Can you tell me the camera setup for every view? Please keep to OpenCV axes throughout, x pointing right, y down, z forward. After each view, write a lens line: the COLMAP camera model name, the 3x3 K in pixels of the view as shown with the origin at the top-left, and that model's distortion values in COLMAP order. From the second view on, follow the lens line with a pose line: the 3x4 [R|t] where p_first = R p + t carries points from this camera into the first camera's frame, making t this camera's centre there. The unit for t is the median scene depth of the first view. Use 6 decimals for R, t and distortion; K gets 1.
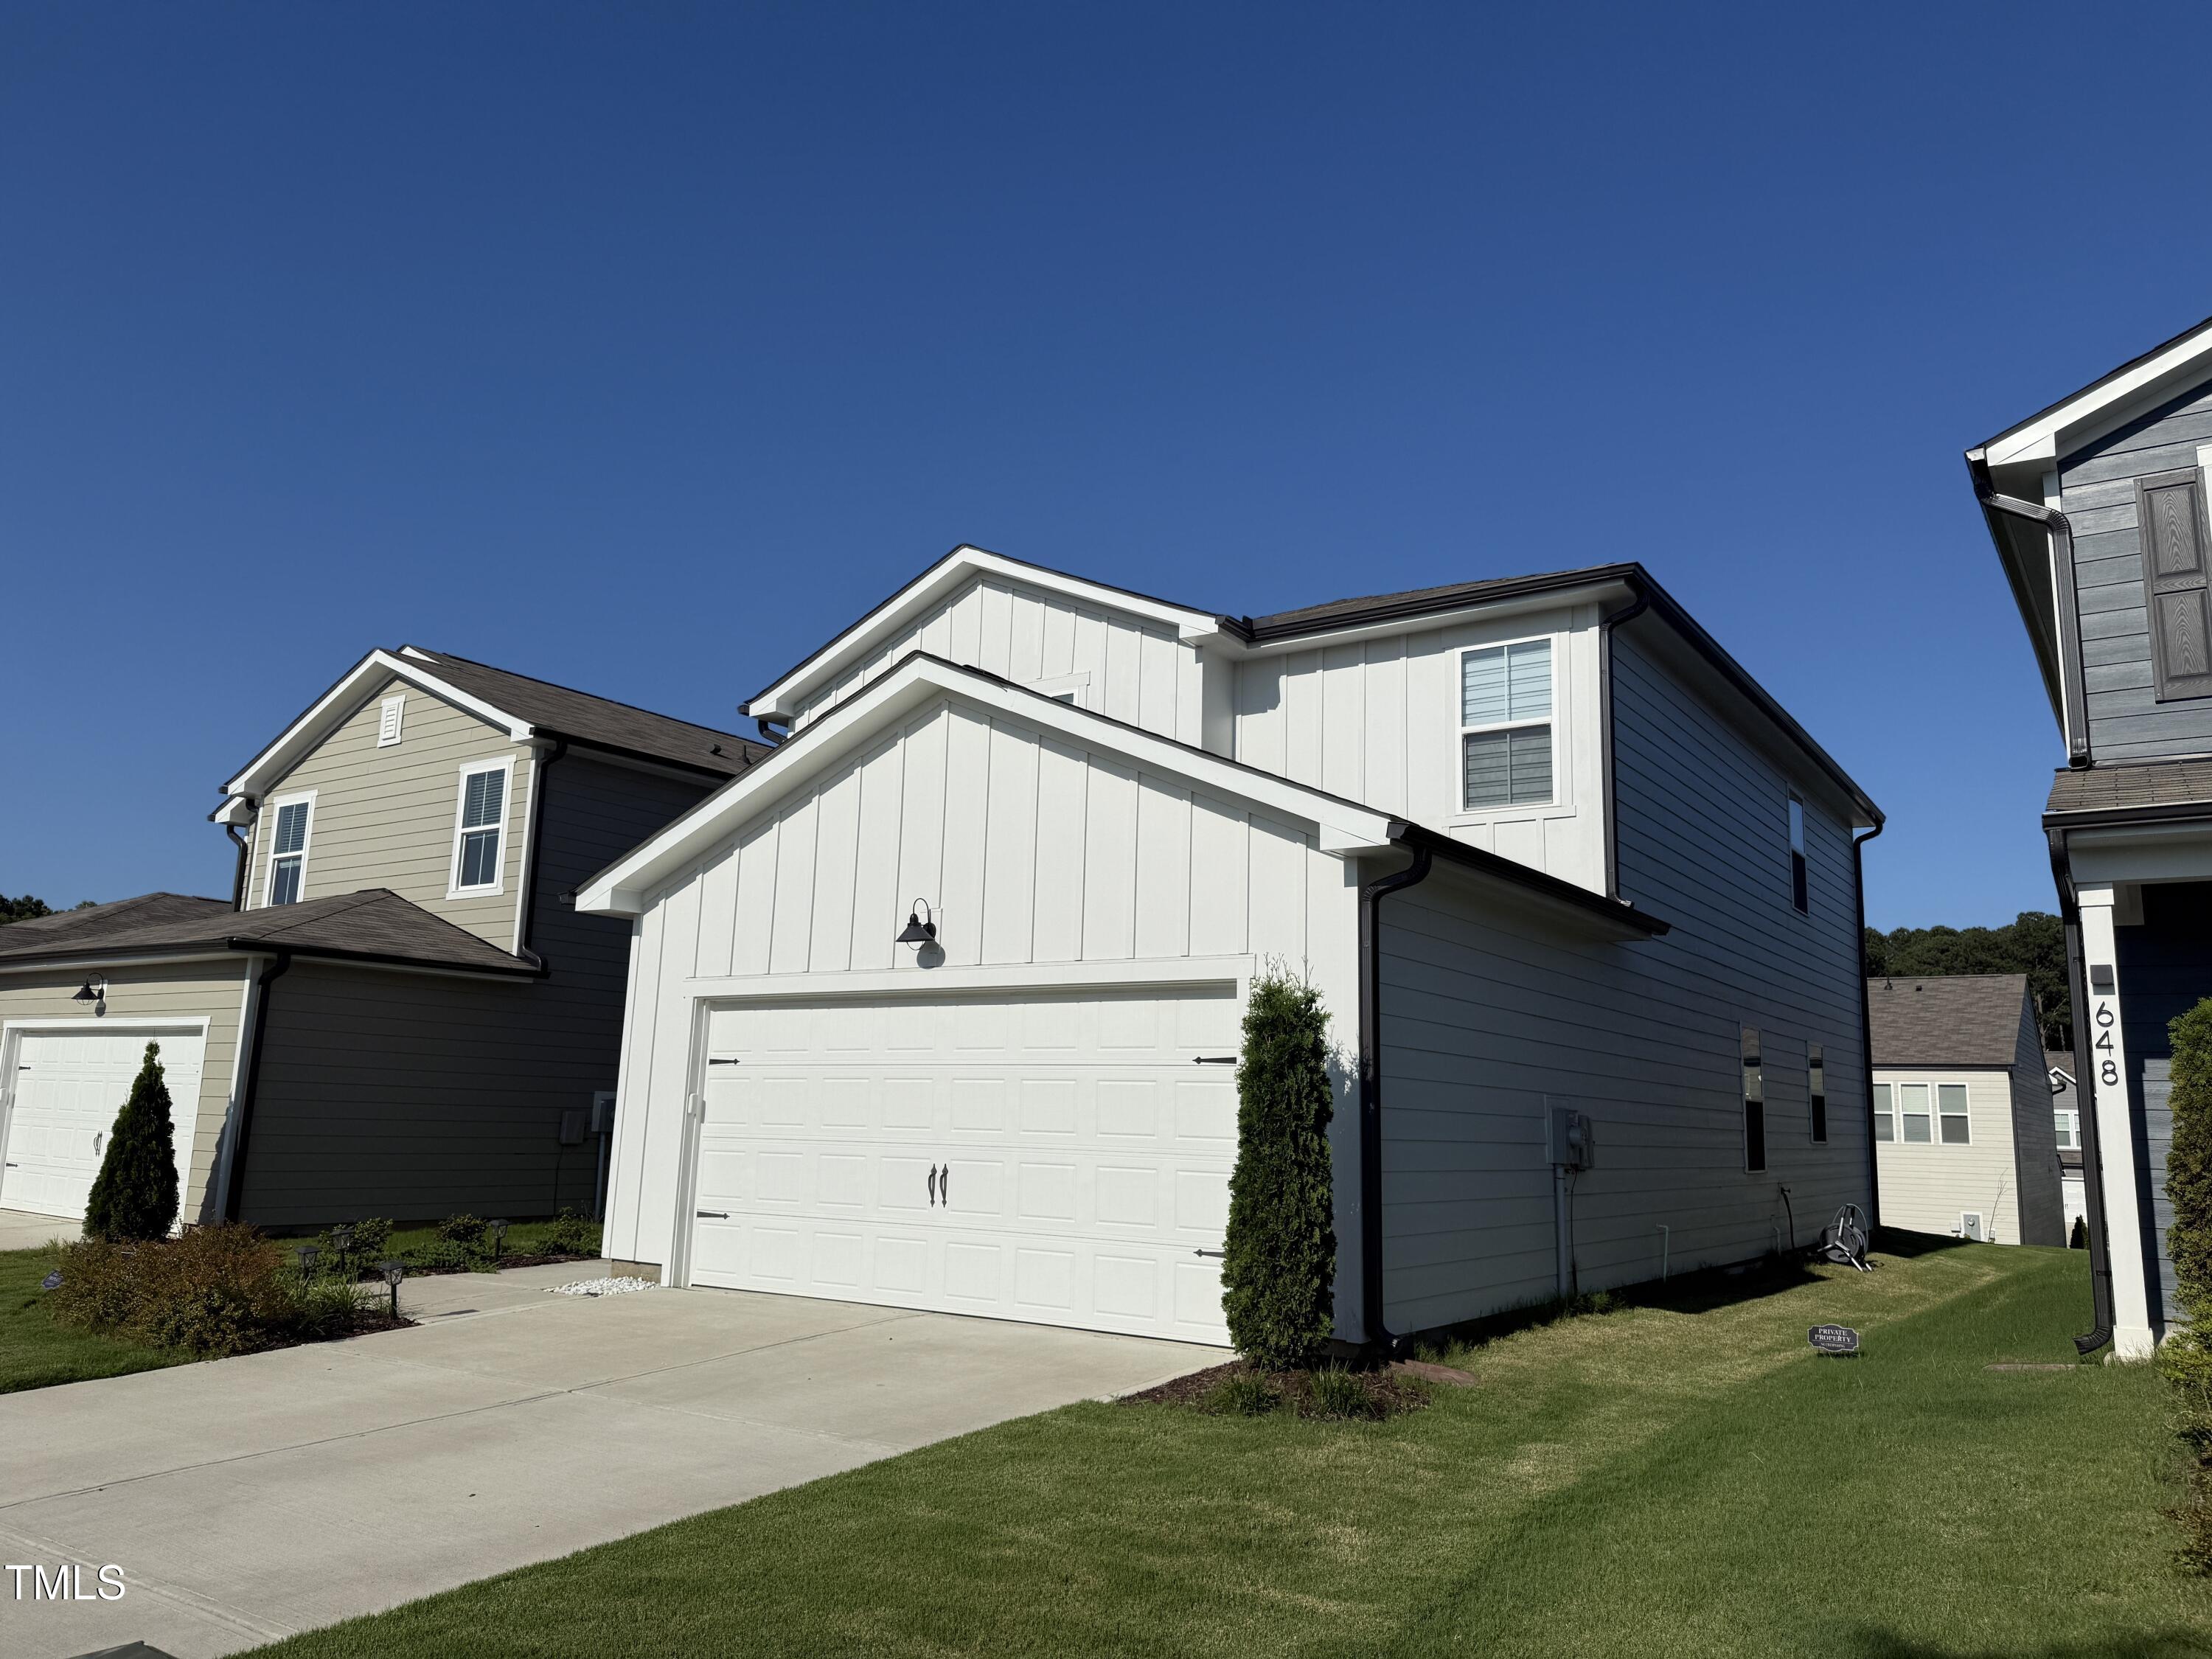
lens RADIAL K [[1550.2, 0, 1105.9], [0, 1550.2, 818.1], [0, 0, 1]] dist [0.050314, -0.019682]
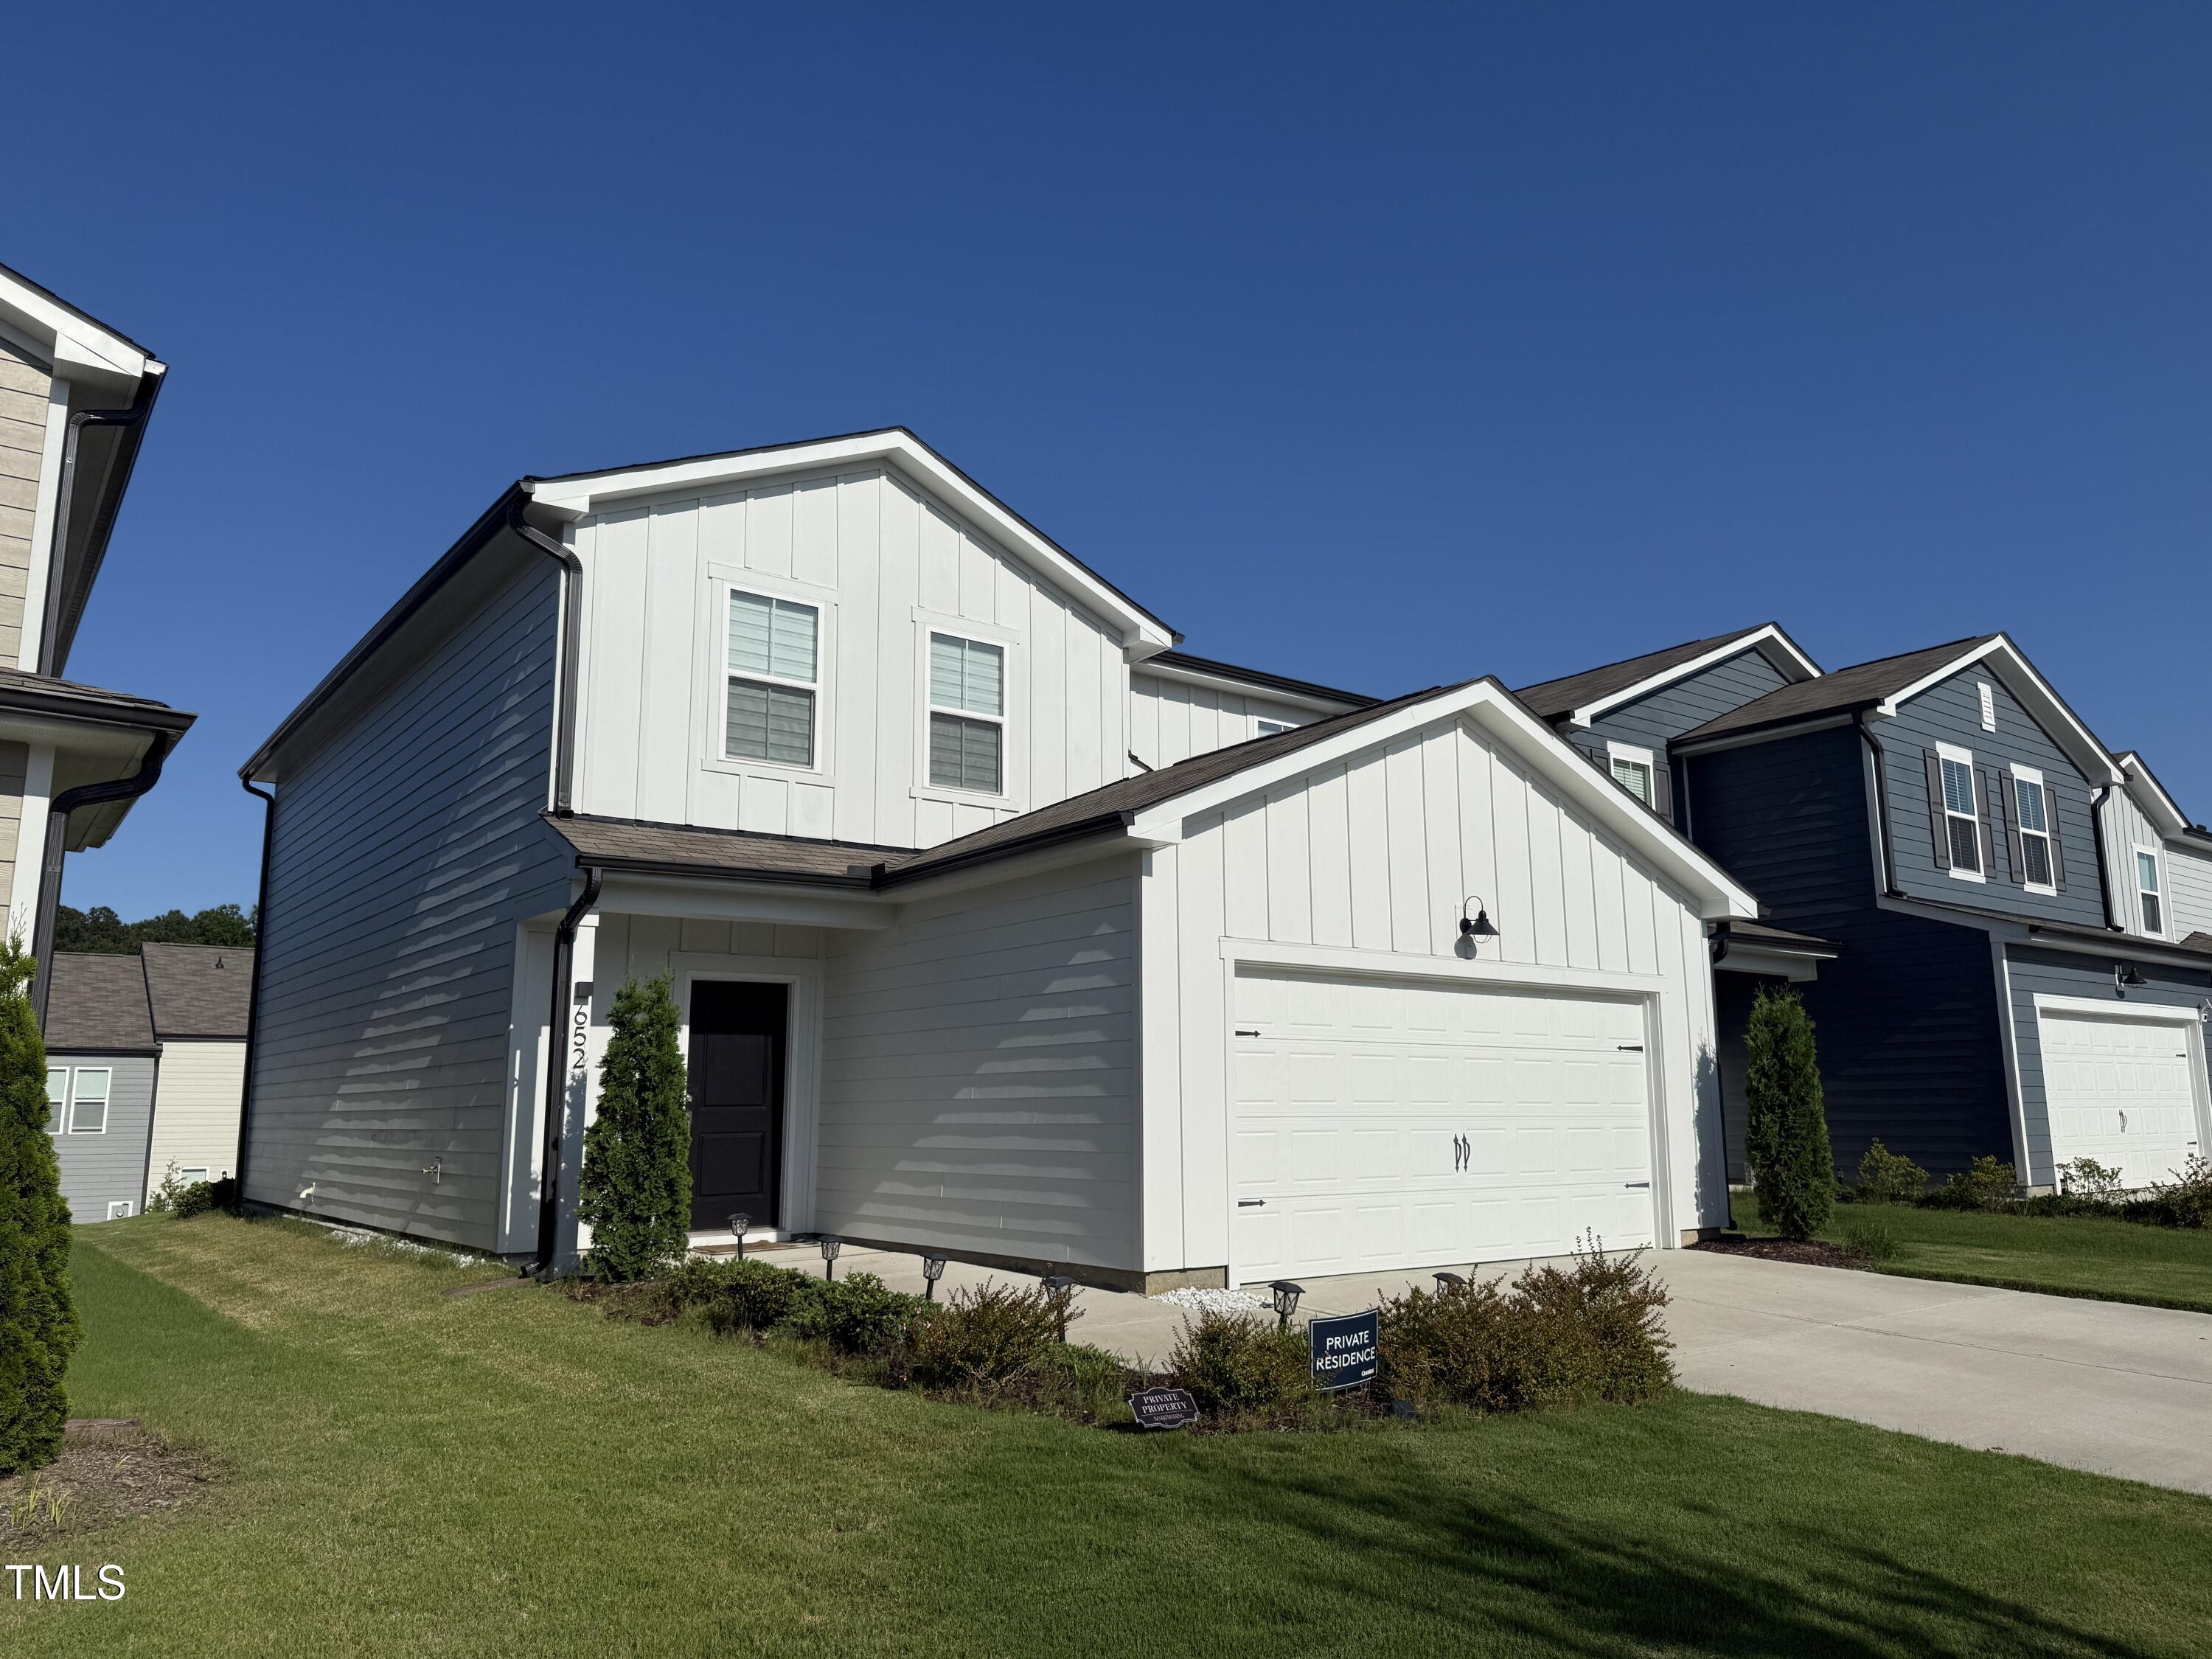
lens RADIAL K [[1550.2, 0, 1127.2], [0, 1550.2, 836.1], [0, 0, 1]] dist [0.050314, -0.019682]
pose [[0.317840, 0.139825, 0.937777, -1.068733], [-0.167517, 0.981788, -0.089611, 0.129112], [-0.933229, -0.128612, 0.335475, 0.739233]]
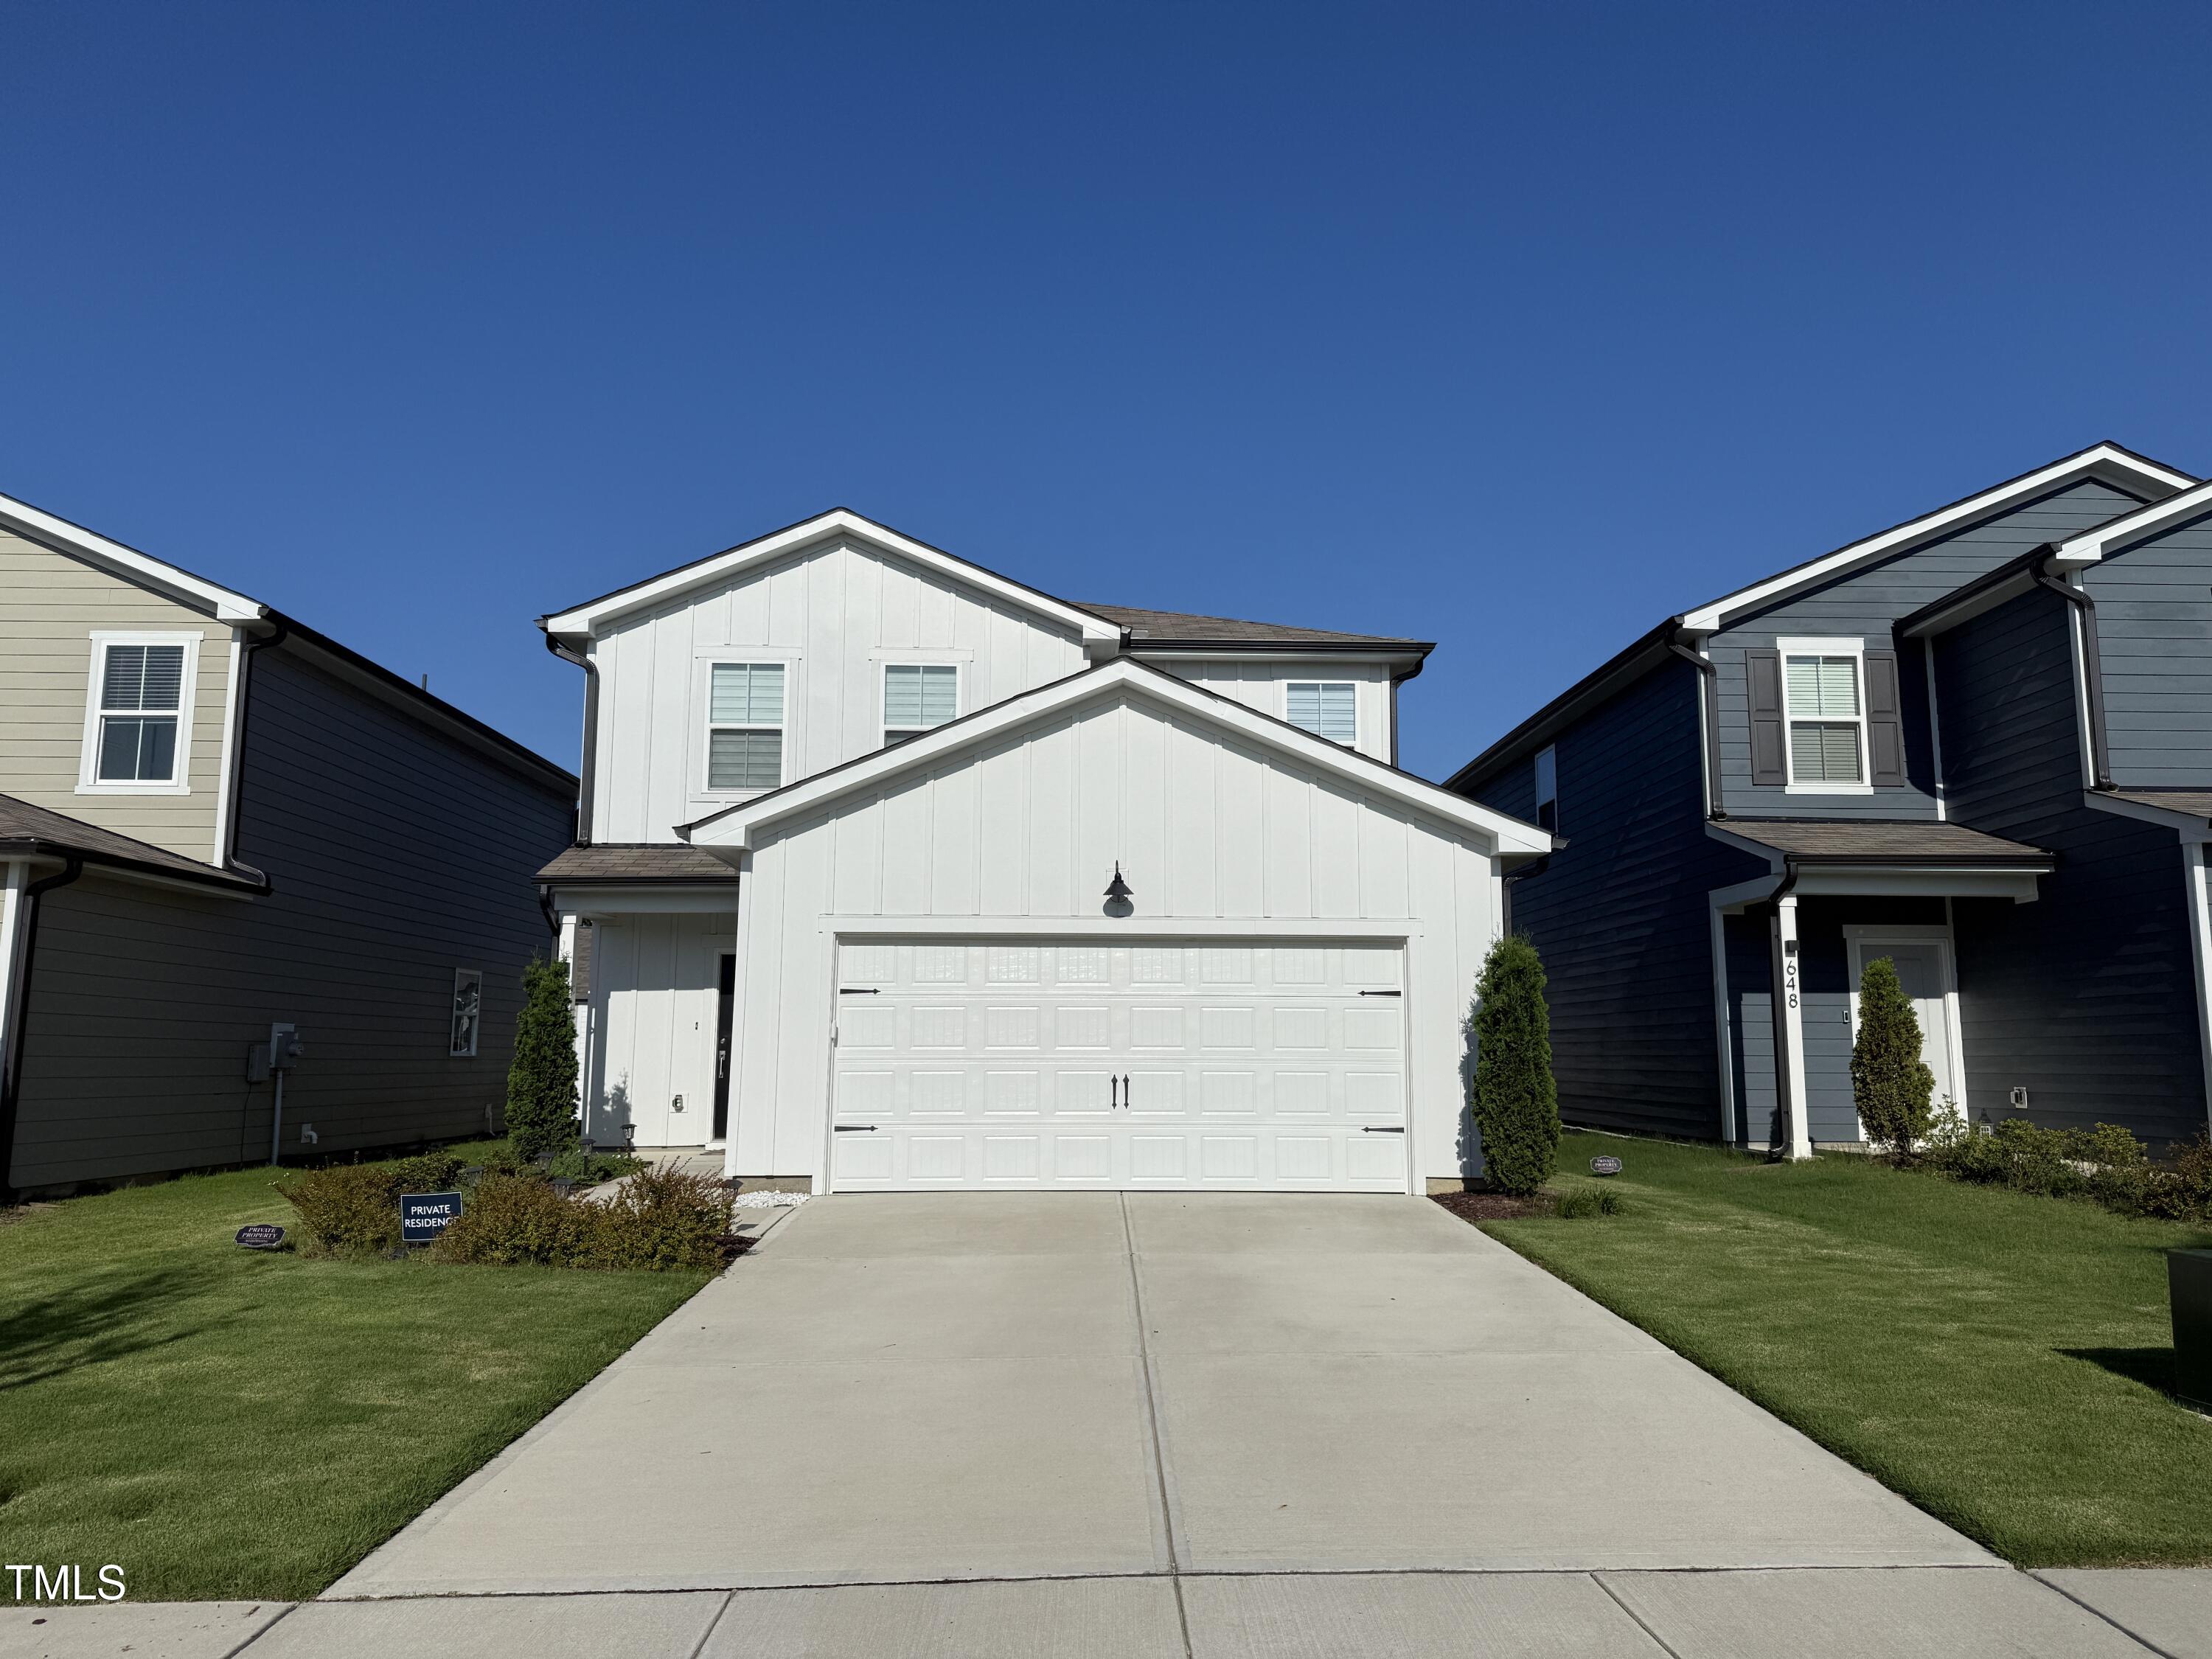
lens RADIAL K [[1550.2, 0, 1095.6], [0, 1550.2, 831.4], [0, 0, 1]] dist [0.050314, -0.019682]
pose [[0.812327, 0.061858, 0.579913, -0.718275], [-0.094170, 0.995223, 0.025753, -0.000371], [-0.575550, -0.075530, 0.814271, 0.016812]]
